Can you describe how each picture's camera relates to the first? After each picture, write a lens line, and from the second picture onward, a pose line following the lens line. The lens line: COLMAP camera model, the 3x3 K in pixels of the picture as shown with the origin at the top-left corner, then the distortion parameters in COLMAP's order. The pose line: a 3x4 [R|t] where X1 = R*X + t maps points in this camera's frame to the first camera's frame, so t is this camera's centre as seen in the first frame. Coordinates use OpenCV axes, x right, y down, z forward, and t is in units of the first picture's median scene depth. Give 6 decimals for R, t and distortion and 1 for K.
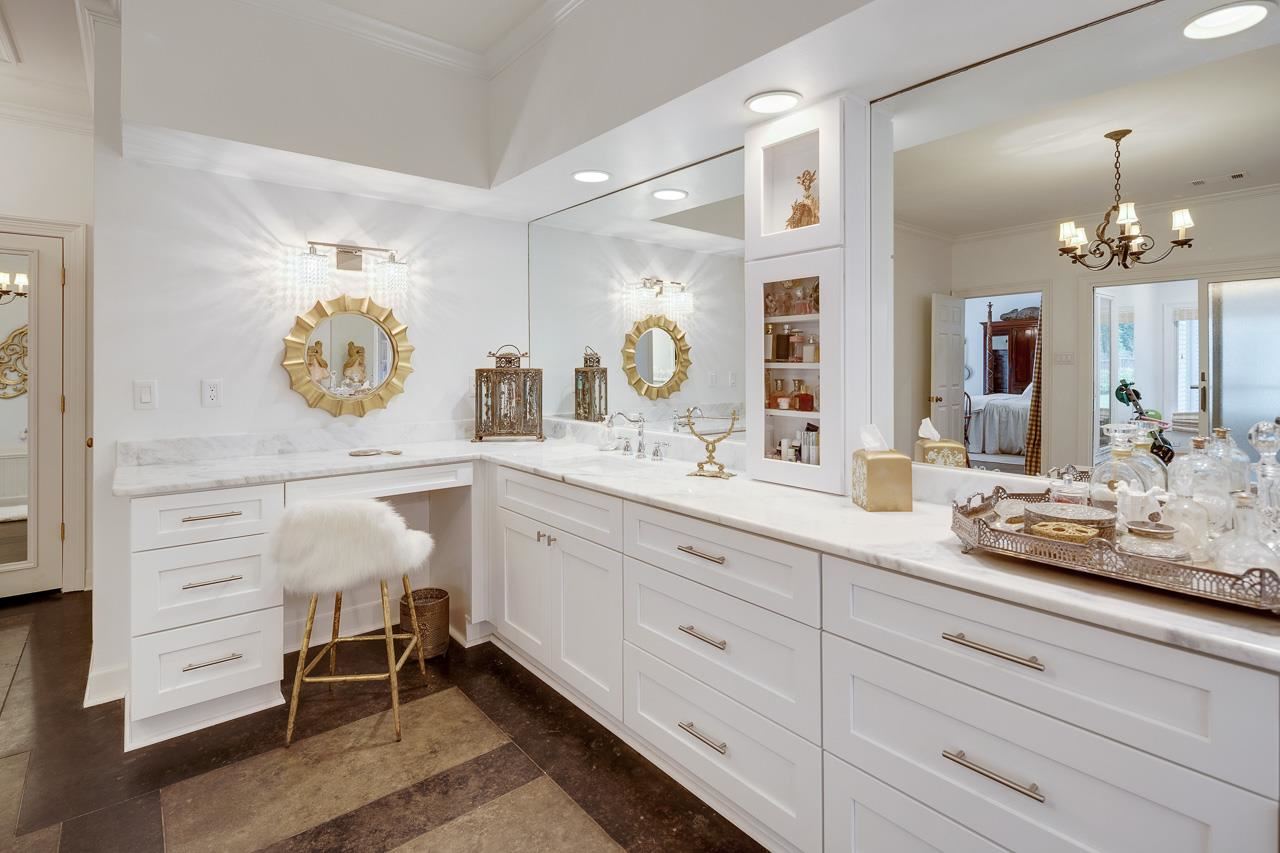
lens RADIAL K [[623.7, 0, 639.0], [0, 623.7, 371.1], [0, 0, 1]] dist [0.002421, 0.000140]
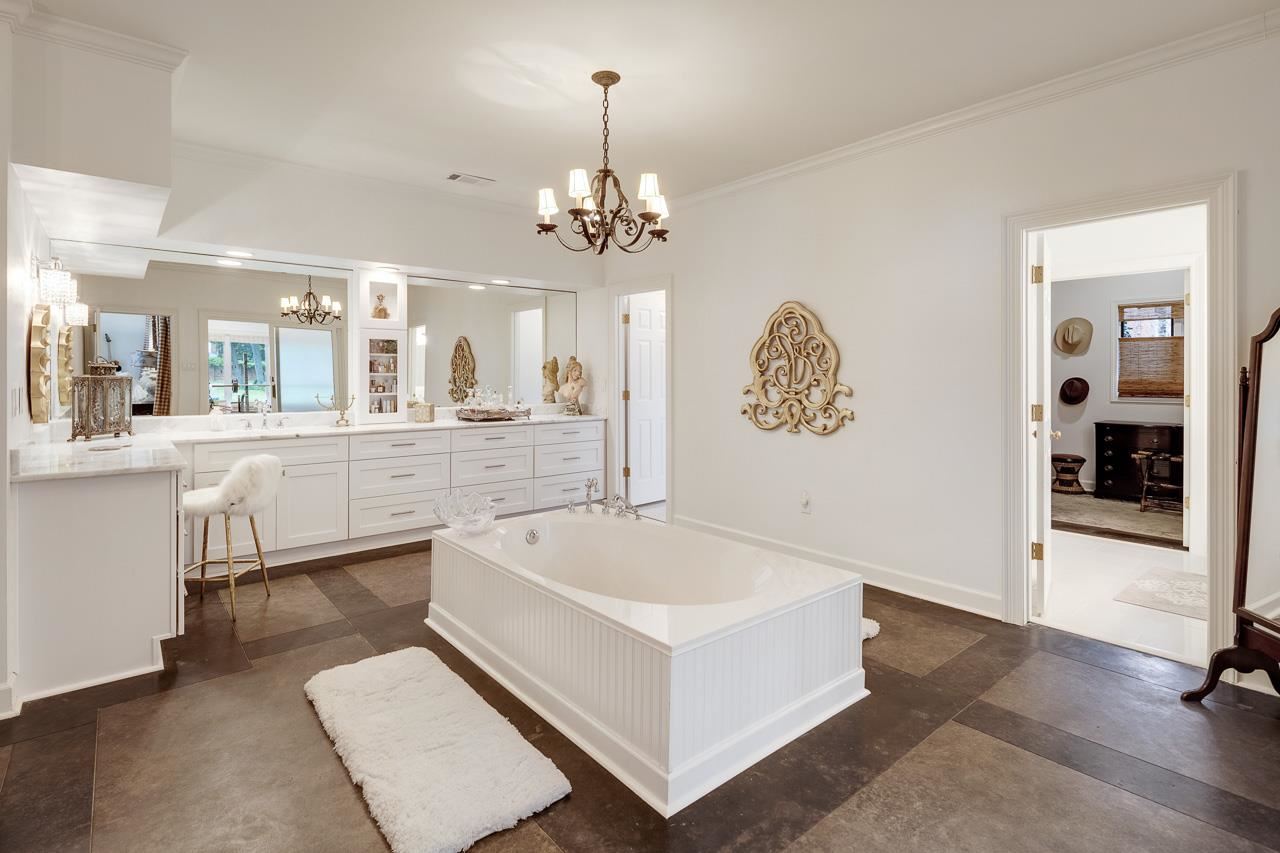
lens RADIAL K [[623.7, 0, 639.0], [0, 623.7, 371.1], [0, 0, 1]] dist [0.002421, 0.000140]
pose [[-0.009021, 0.004618, 0.999949, -2.094874], [0.001142, 0.999989, -0.004608, -0.008770], [-0.999959, 0.001100, -0.009026, 0.008691]]
